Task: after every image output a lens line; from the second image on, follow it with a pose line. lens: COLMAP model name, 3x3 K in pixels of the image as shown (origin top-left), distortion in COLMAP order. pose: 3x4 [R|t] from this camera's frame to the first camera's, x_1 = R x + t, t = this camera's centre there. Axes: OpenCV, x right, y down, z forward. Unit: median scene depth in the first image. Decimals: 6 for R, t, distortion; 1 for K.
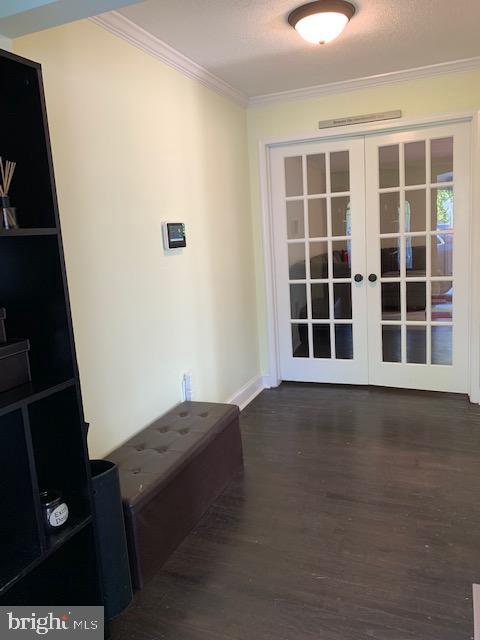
lens RADIAL K [[488.0, 0, 238.4], [0, 488.0, 321.3], [0, 0, 1]] dist [0.028072, -0.042469]
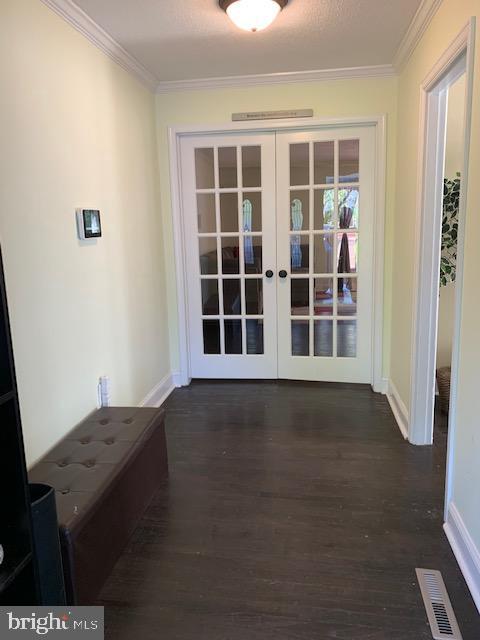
lens RADIAL K [[488.0, 0, 238.4], [0, 488.0, 319.9], [0, 0, 1]] dist [0.028072, -0.042469]
pose [[0.969833, -0.012823, 0.243435, -0.068402], [0.011338, 0.999908, 0.007501, -0.001993], [-0.243508, -0.004515, 0.969888, 0.044113]]
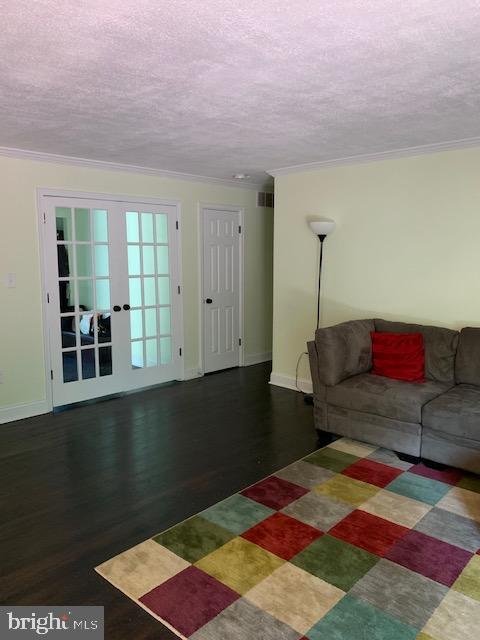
lens RADIAL K [[488.0, 0, 242.6], [0, 488.0, 317.1], [0, 0, 1]] dist [0.028072, -0.042469]
pose [[0.357388, -0.040961, 0.933057, -0.908258], [0.131257, 0.991325, -0.006756, -0.016725], [-0.924687, 0.124885, 0.359664, 0.250456]]
